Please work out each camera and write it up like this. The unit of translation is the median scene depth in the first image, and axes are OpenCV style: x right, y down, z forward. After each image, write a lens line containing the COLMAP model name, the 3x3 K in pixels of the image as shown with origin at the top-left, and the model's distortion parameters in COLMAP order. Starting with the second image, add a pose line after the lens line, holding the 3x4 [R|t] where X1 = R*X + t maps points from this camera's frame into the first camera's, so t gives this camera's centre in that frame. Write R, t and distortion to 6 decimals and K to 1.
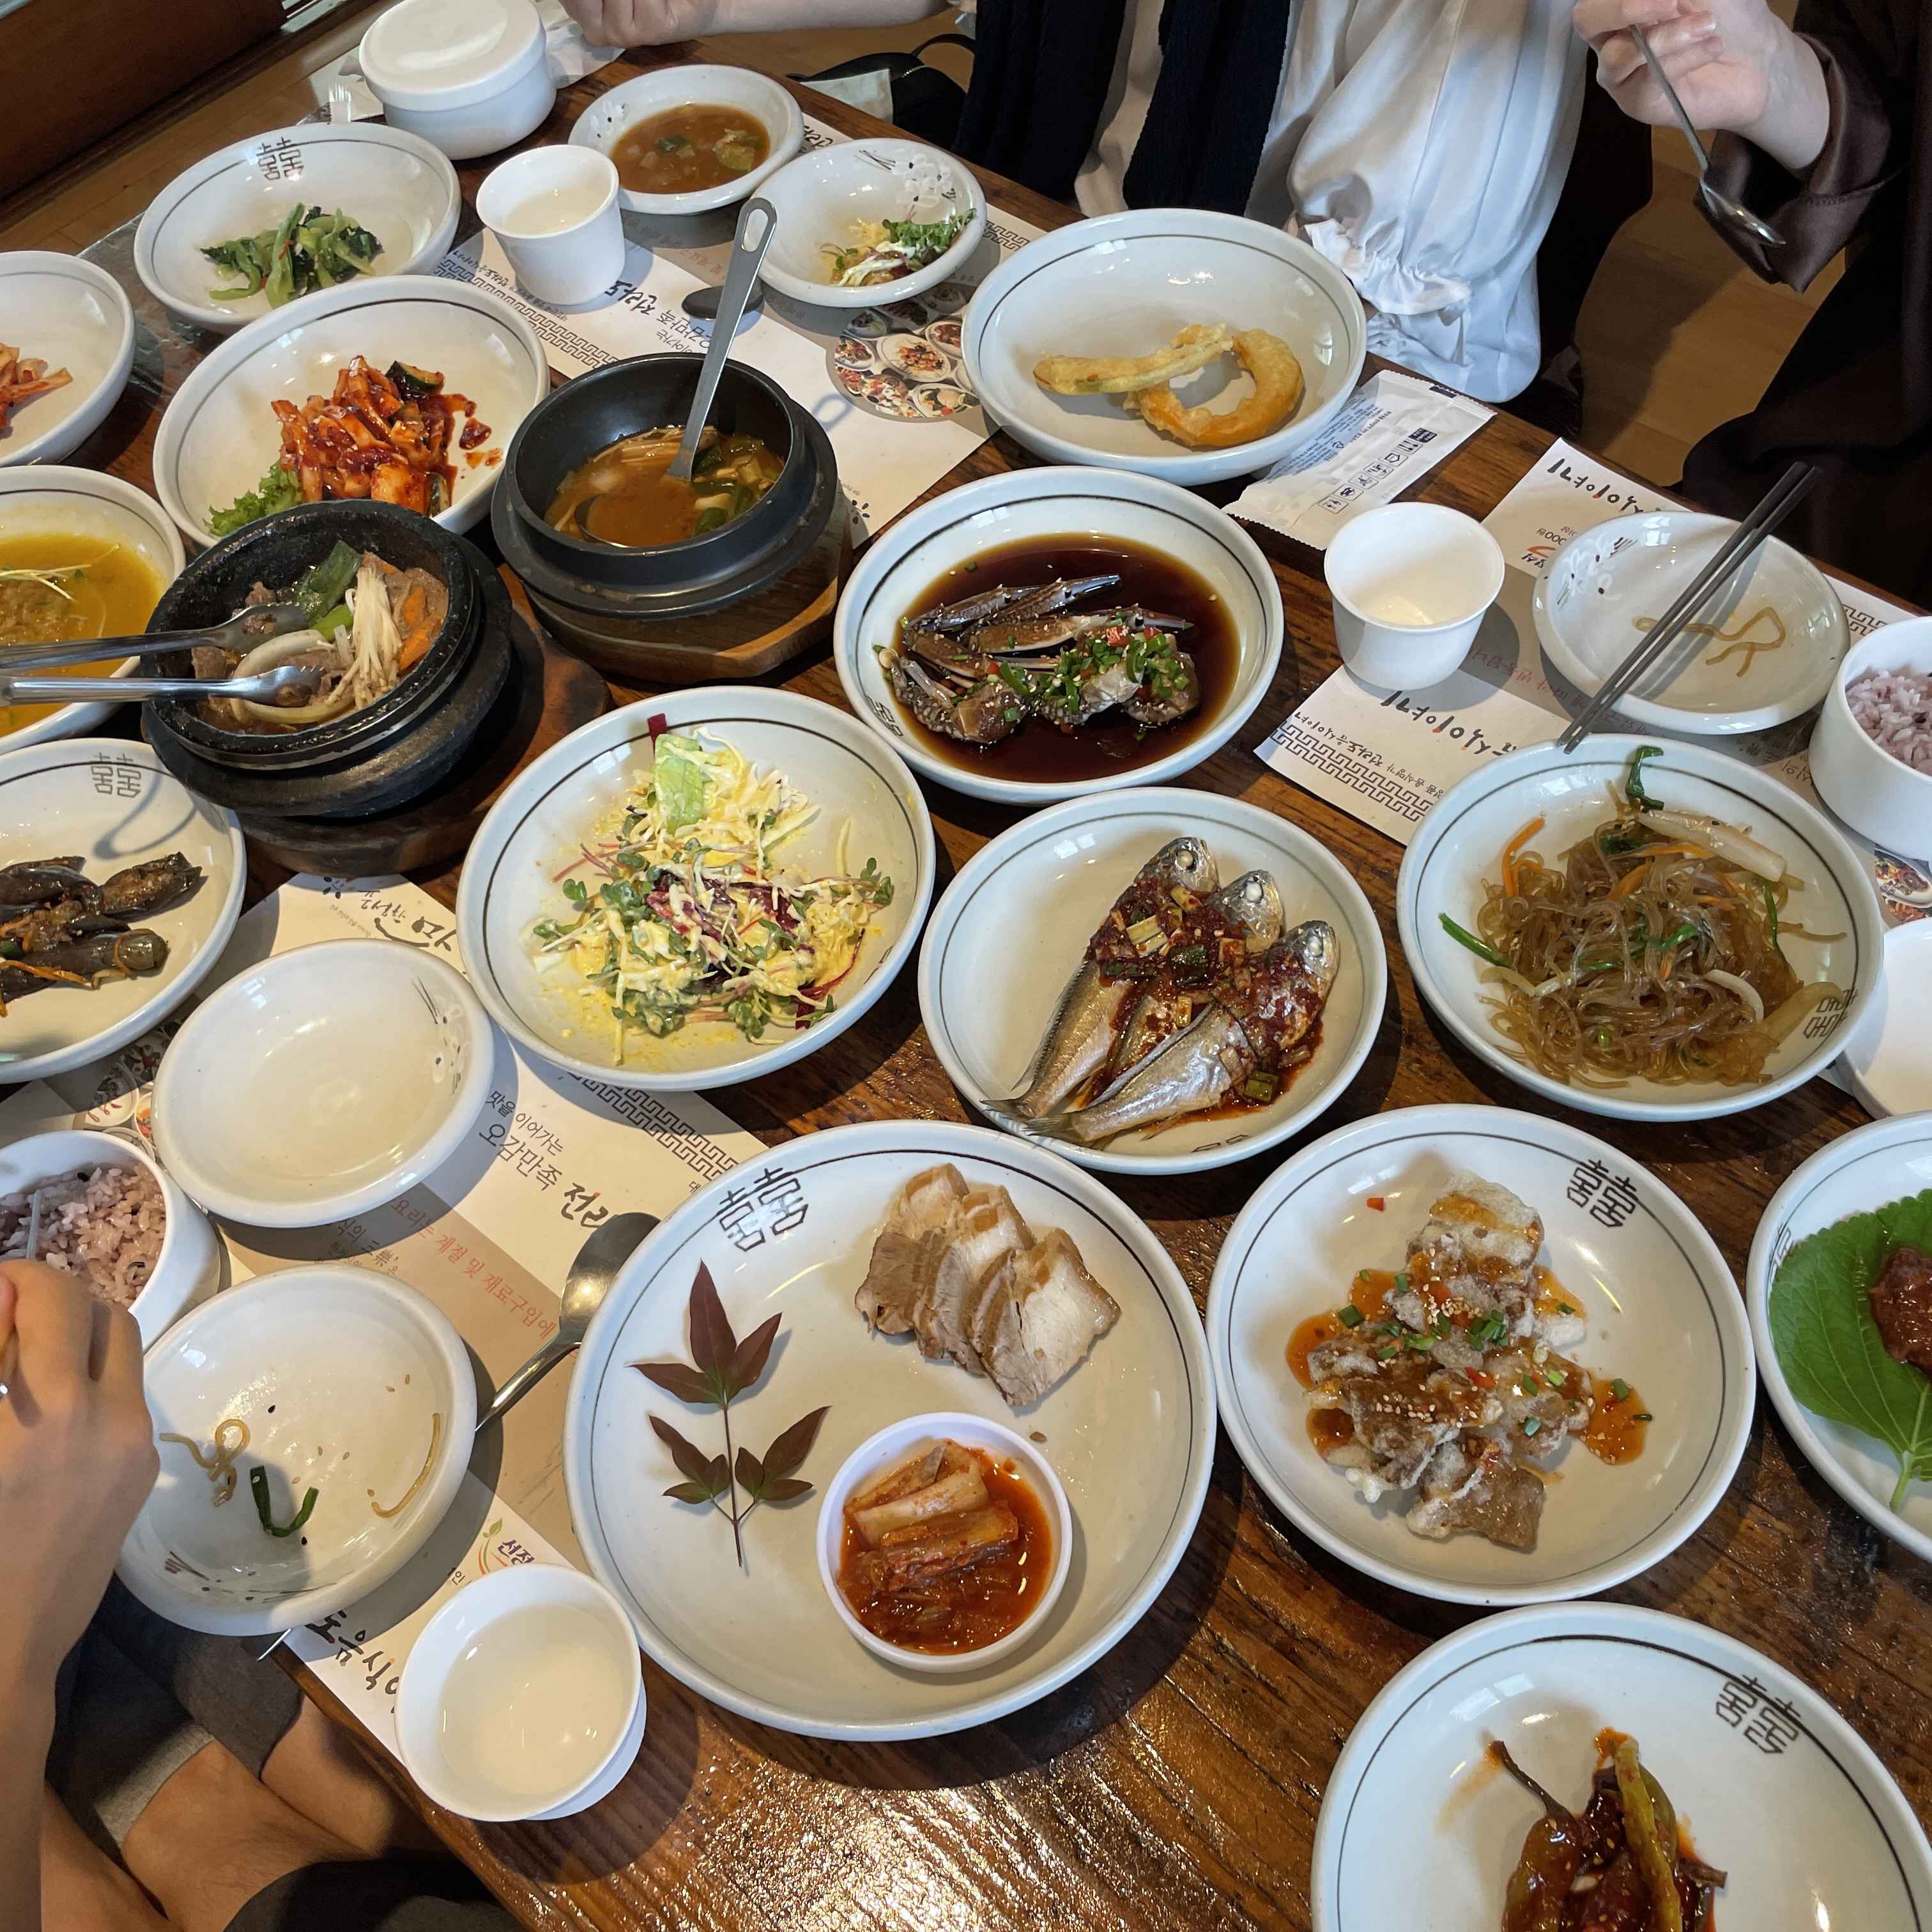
lens RADIAL K [[1956.3, 0, 966.0], [0, 1956.3, 966.0], [0, 0, 1]] dist [-0.004676, -0.004621]
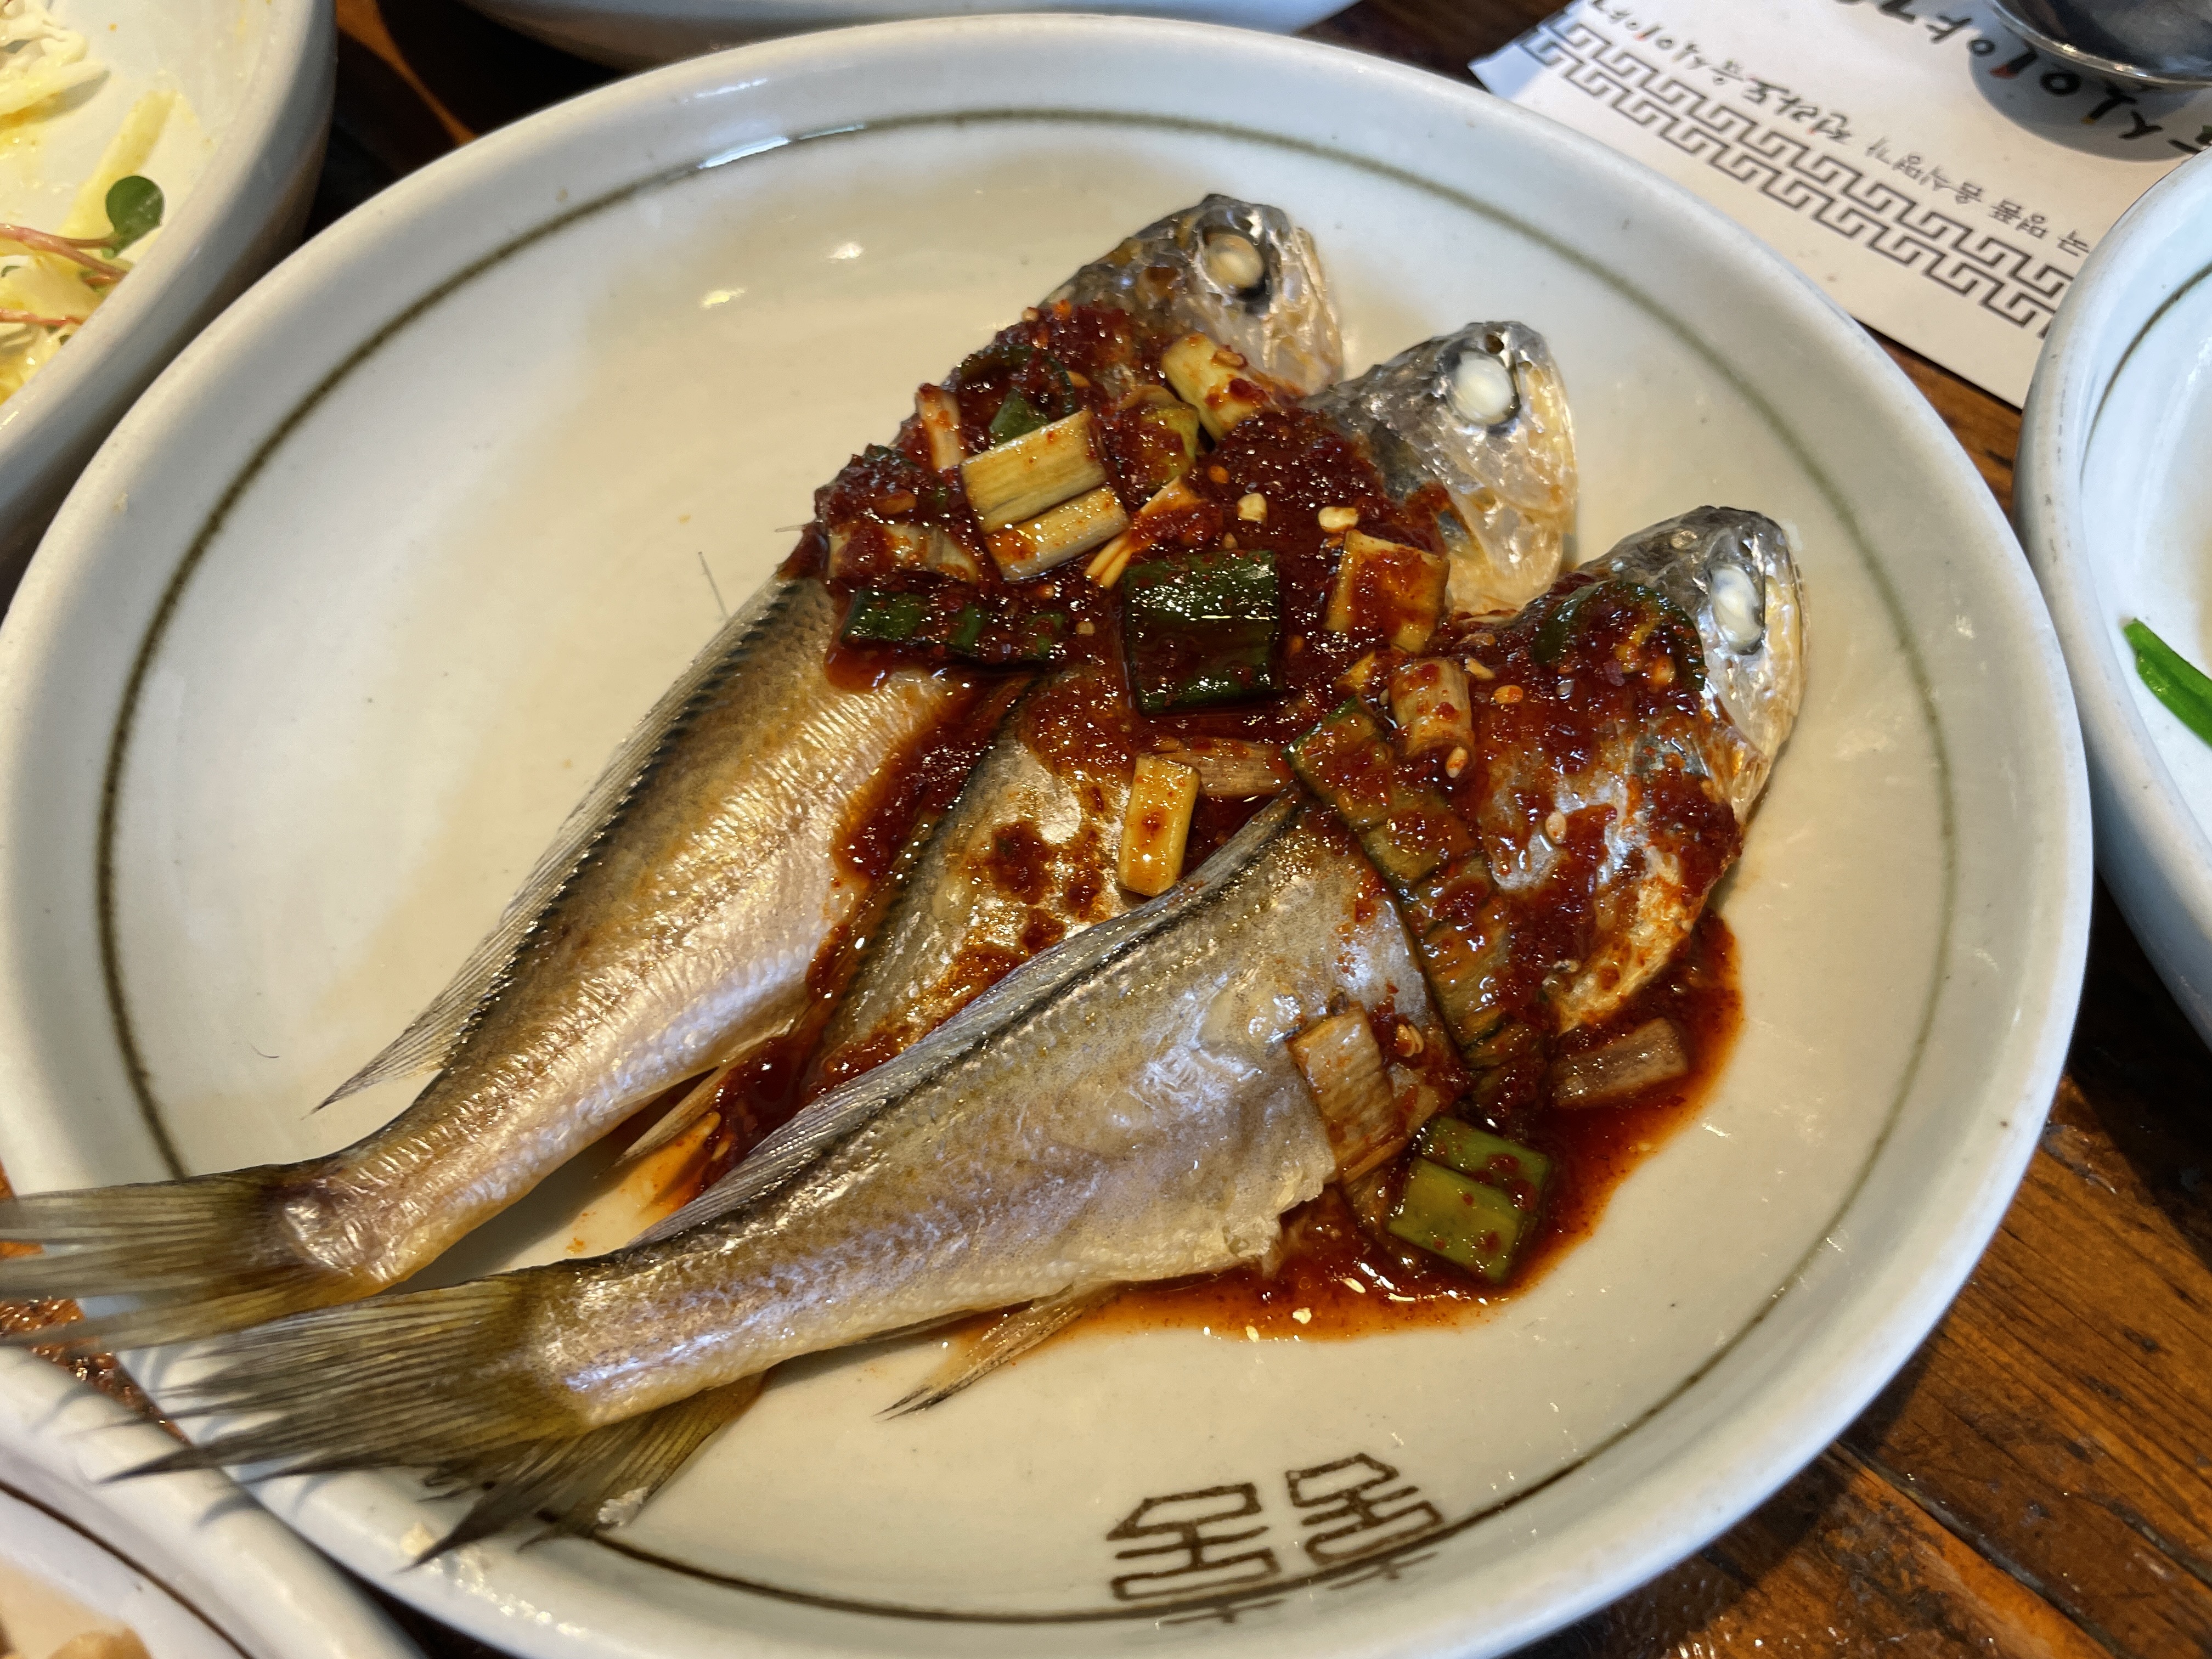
lens RADIAL K [[1676.3, 0, 1106.0], [0, 1676.3, 829.5], [0, 0, 1]] dist [-0.004598, -0.003384]
pose [[0.994330, 0.098289, 0.040581, 0.098010], [-0.100101, 0.993945, 0.045318, 0.015522], [-0.035881, -0.049123, 0.998148, 0.808864]]
